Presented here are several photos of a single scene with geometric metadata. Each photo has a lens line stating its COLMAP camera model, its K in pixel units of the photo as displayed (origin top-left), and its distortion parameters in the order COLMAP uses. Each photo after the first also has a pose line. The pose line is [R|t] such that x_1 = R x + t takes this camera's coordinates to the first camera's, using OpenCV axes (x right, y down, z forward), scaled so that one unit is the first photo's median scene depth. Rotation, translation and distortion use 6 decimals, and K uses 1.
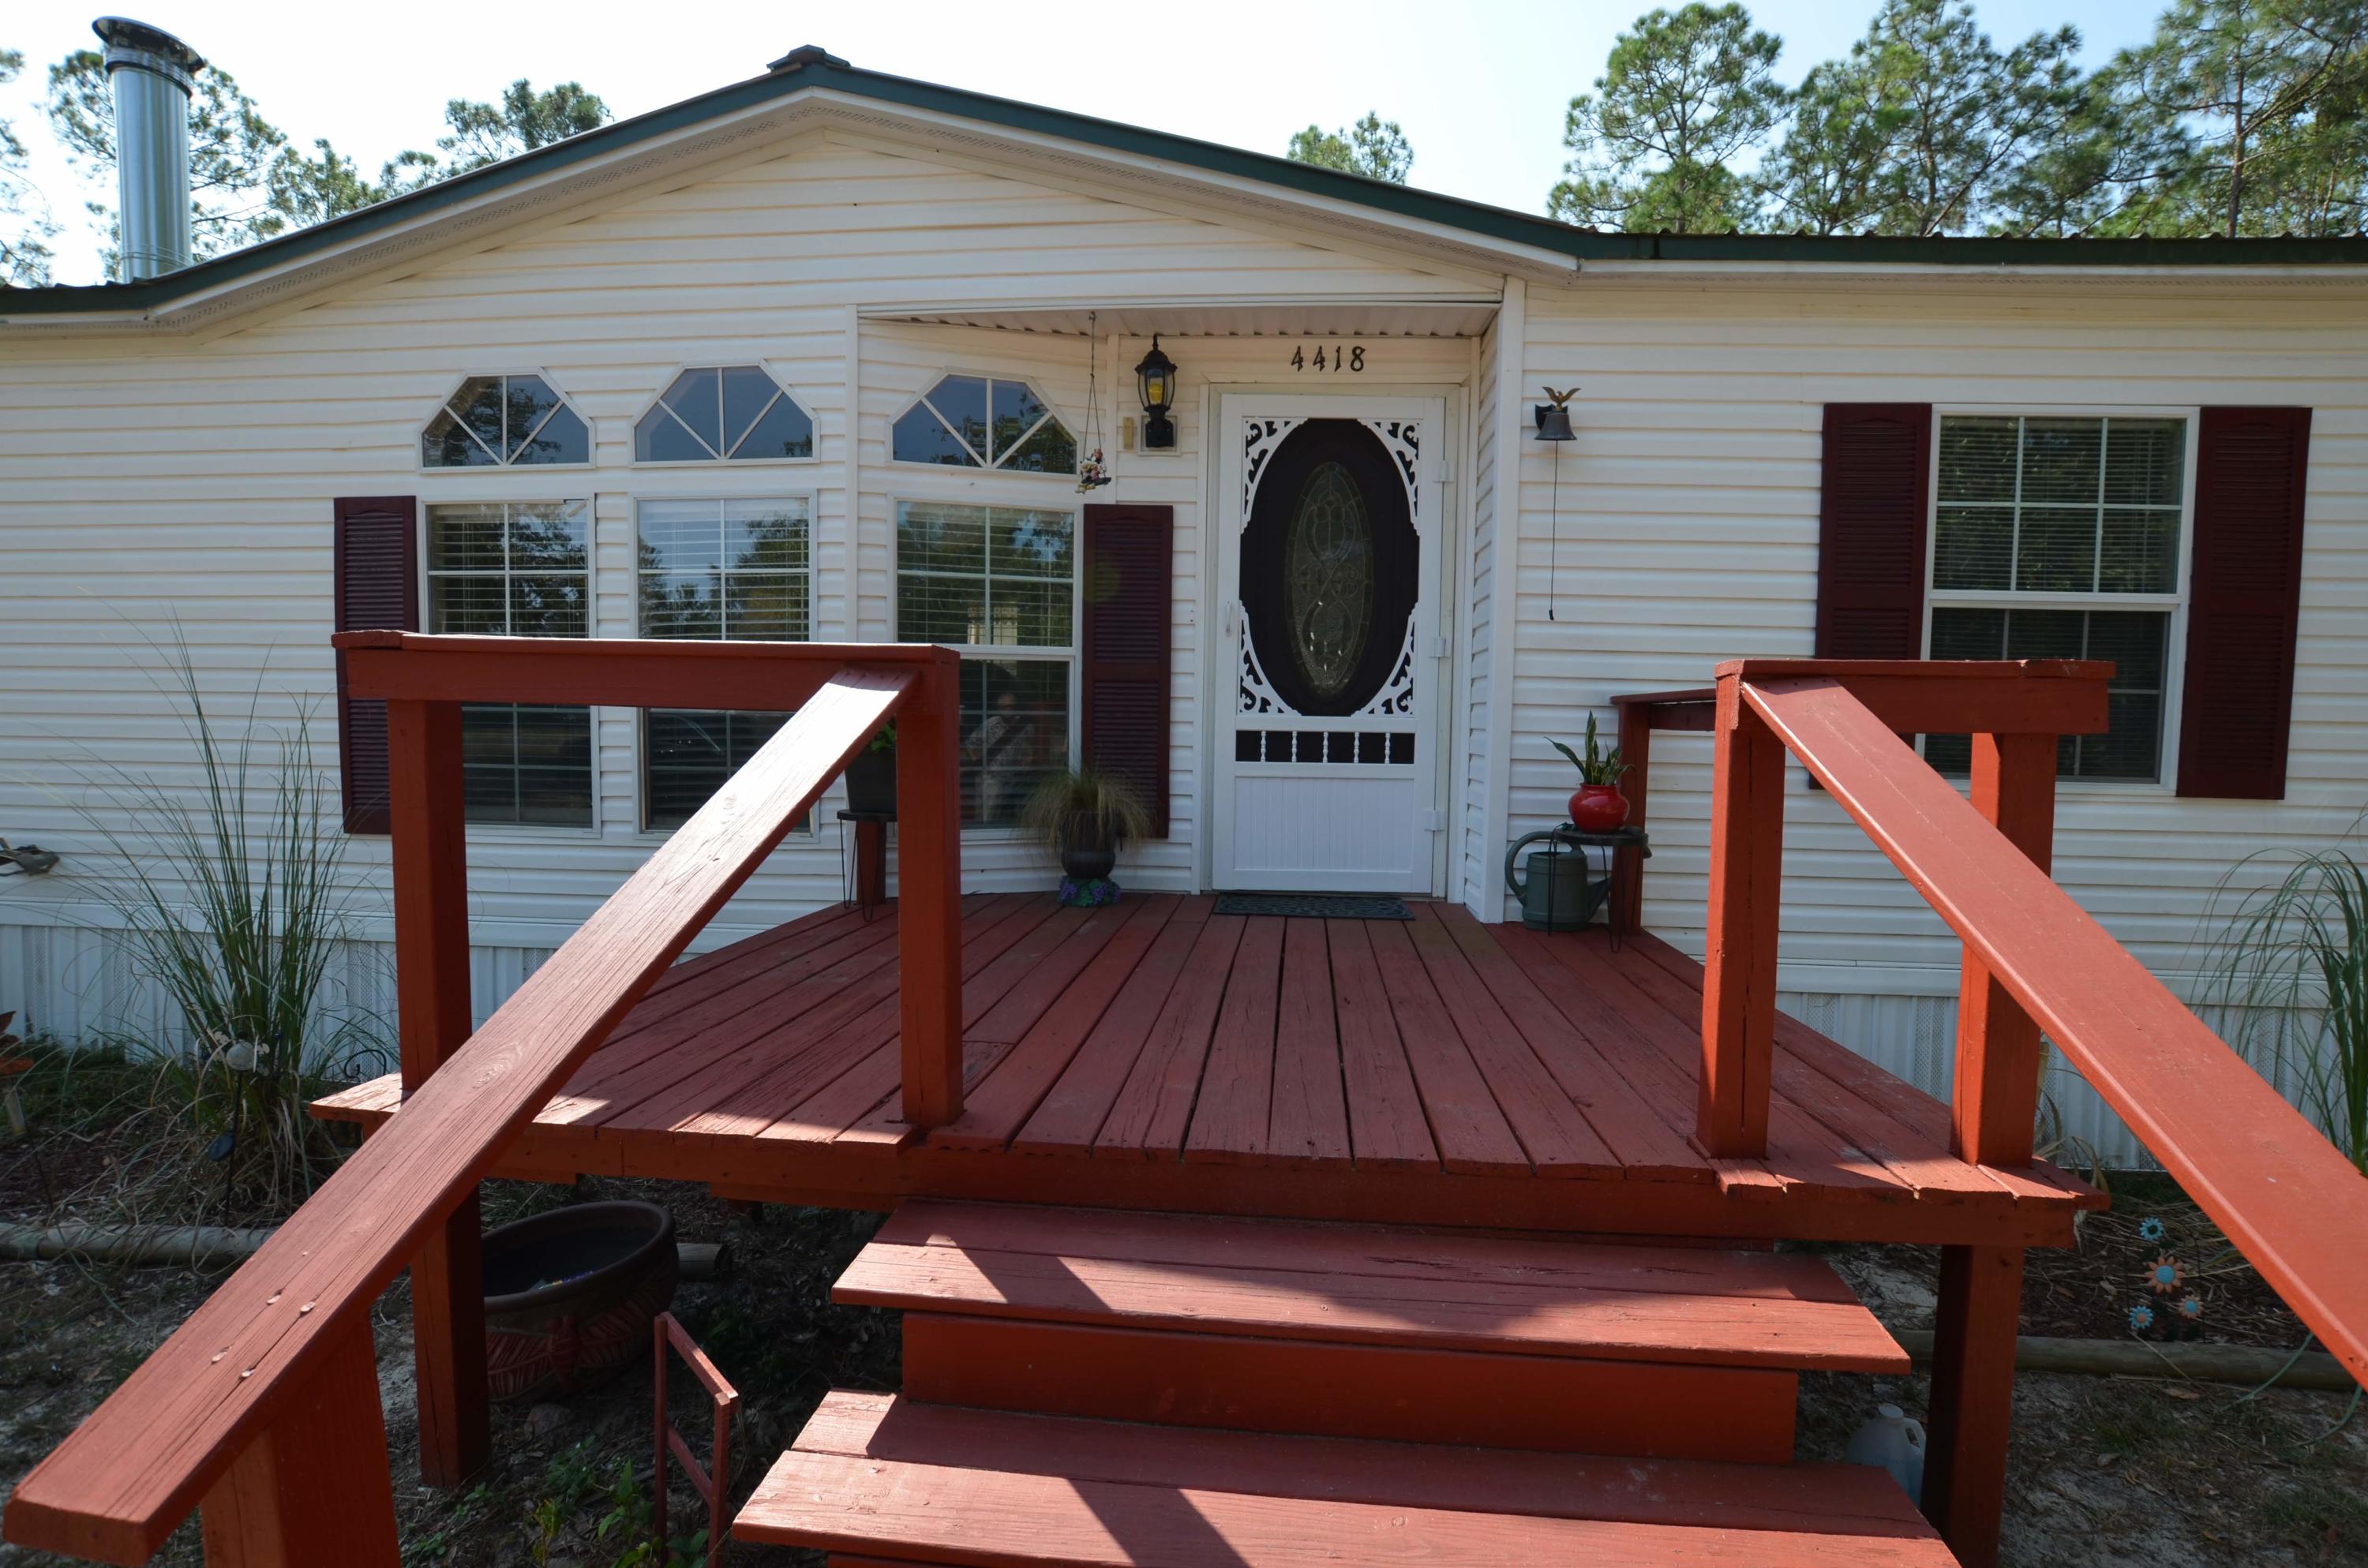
lens RADIAL K [[1038.6, 0, 1199.2], [0, 1038.6, 777.8], [0, 0, 1]] dist [-0.037730, 0.006593]
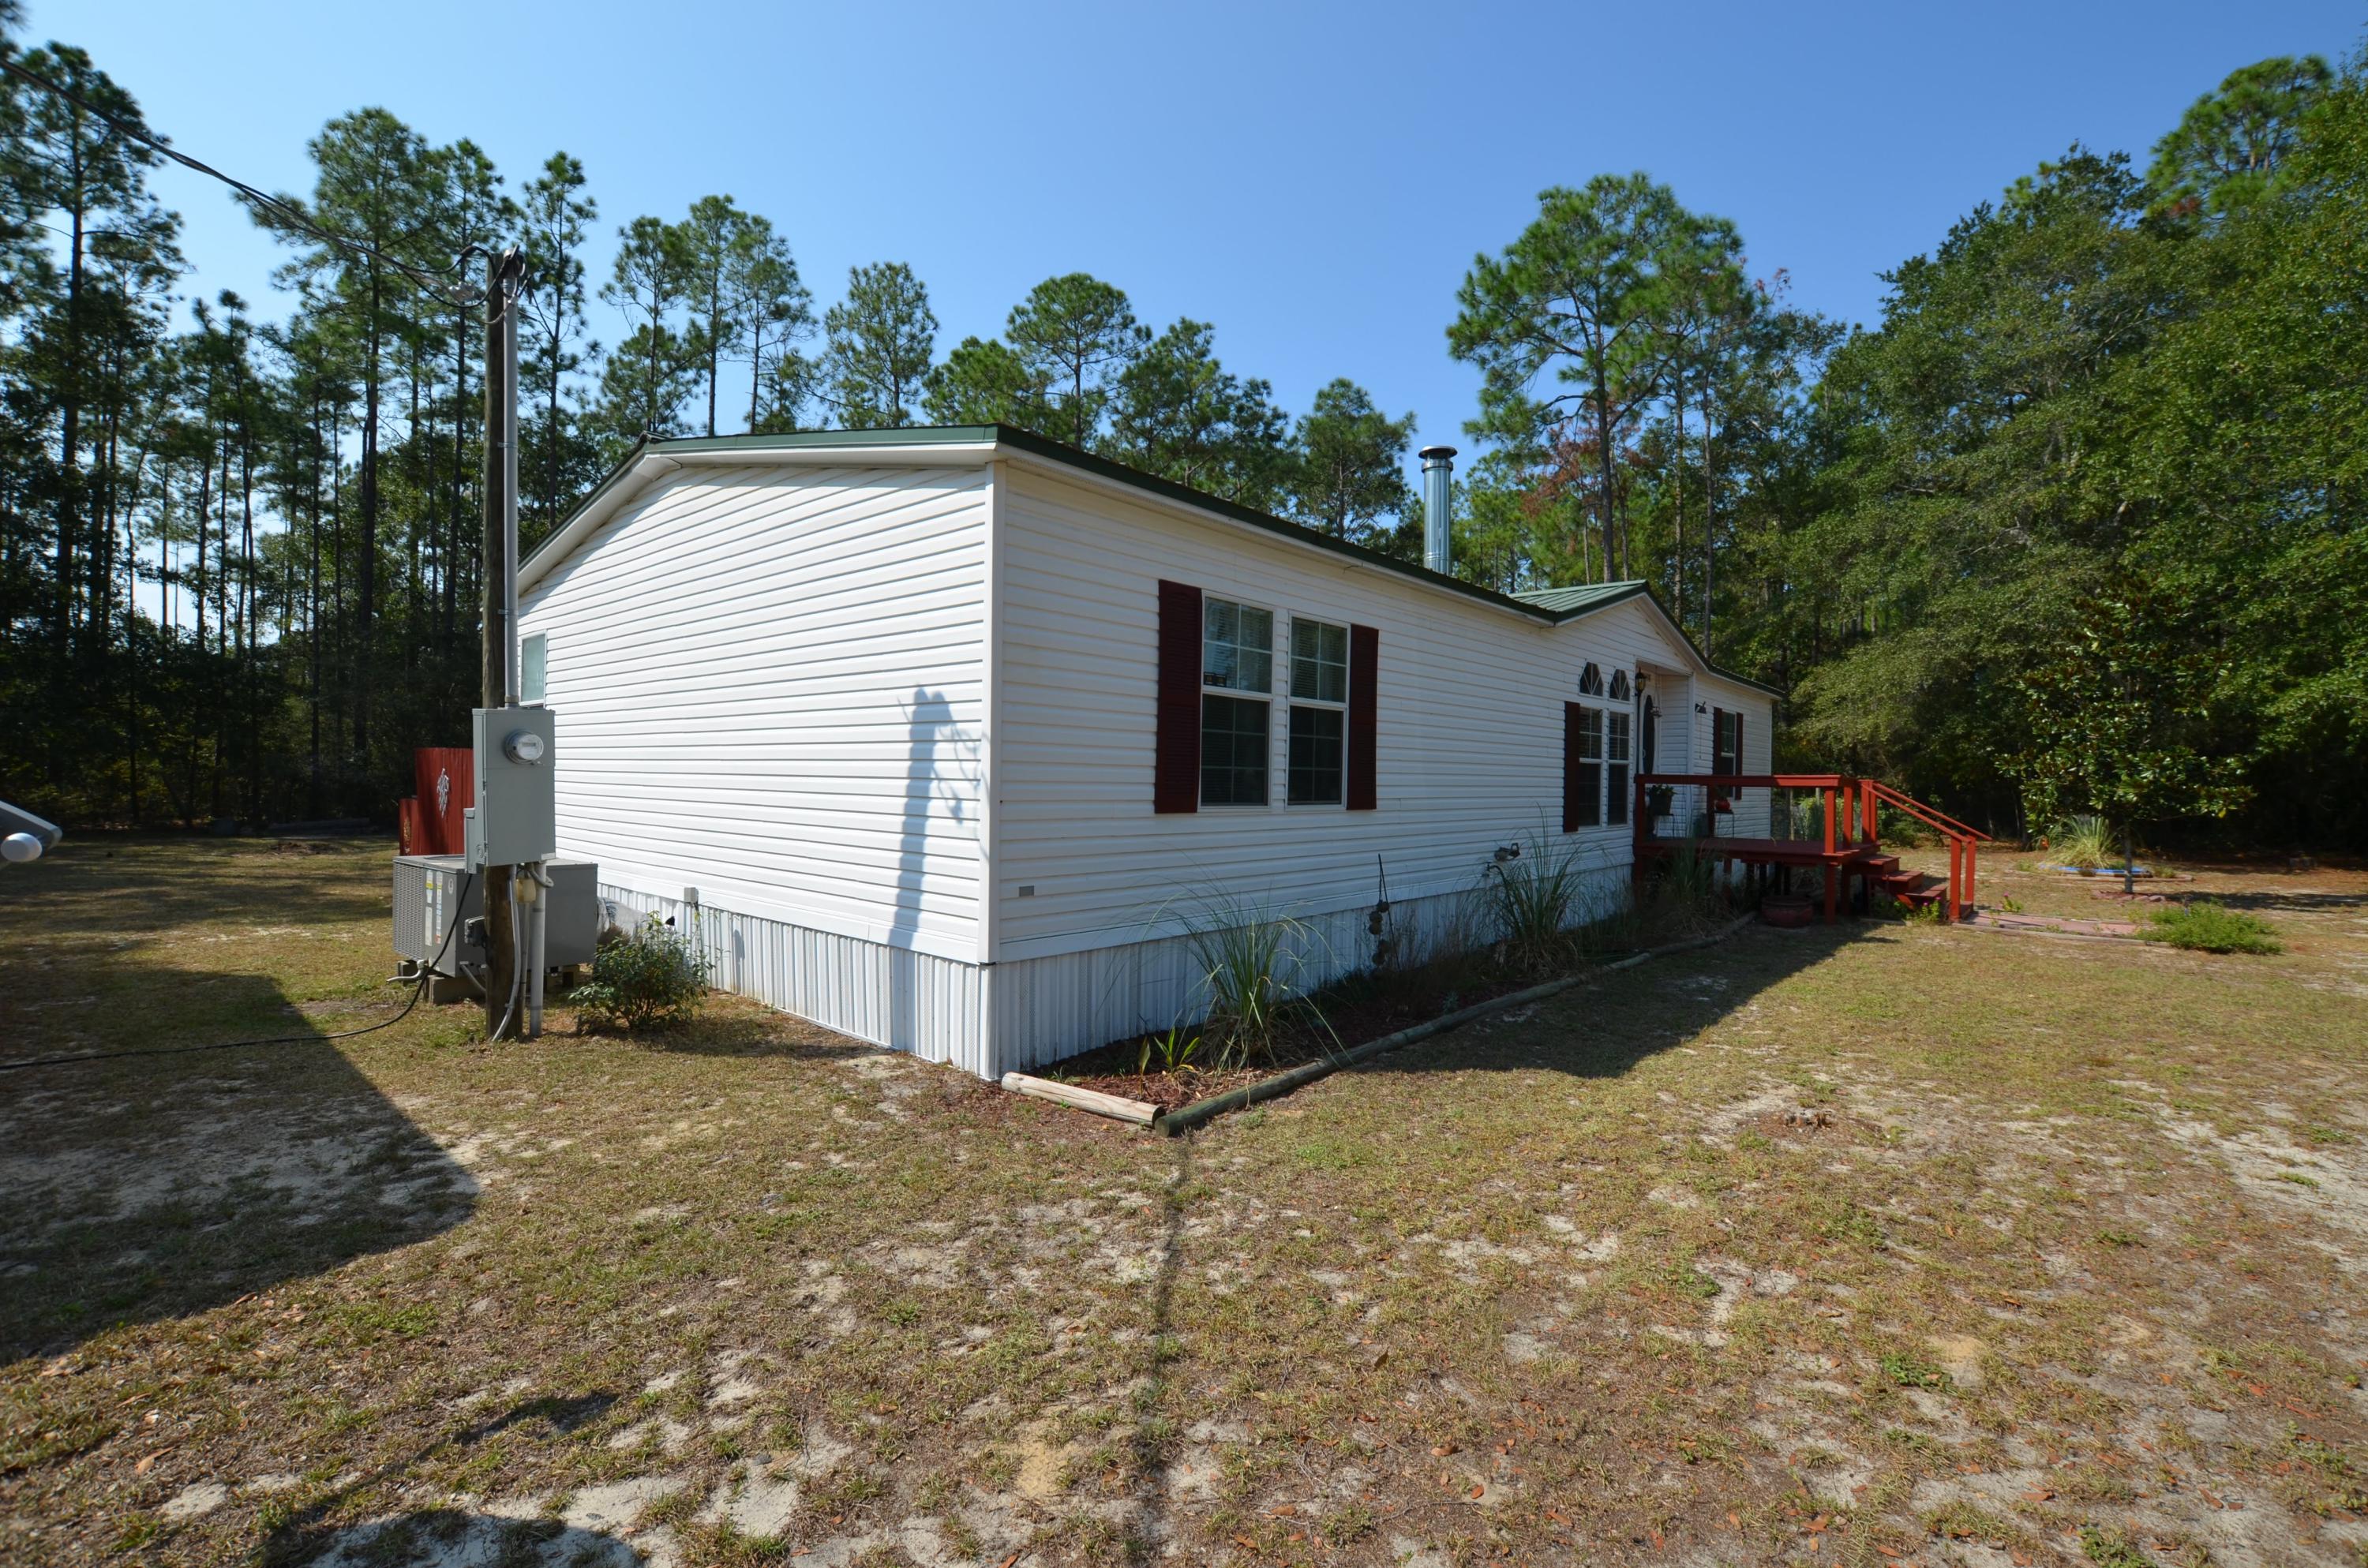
lens RADIAL K [[1038.6, 0, 1199.2], [0, 1038.6, 777.8], [0, 0, 1]] dist [-0.037730, 0.006593]
pose [[0.586775, -0.006131, 0.809727, -0.894210], [0.053678, 0.998066, -0.031341, 0.001719], [-0.807969, 0.061854, 0.585970, 0.010729]]
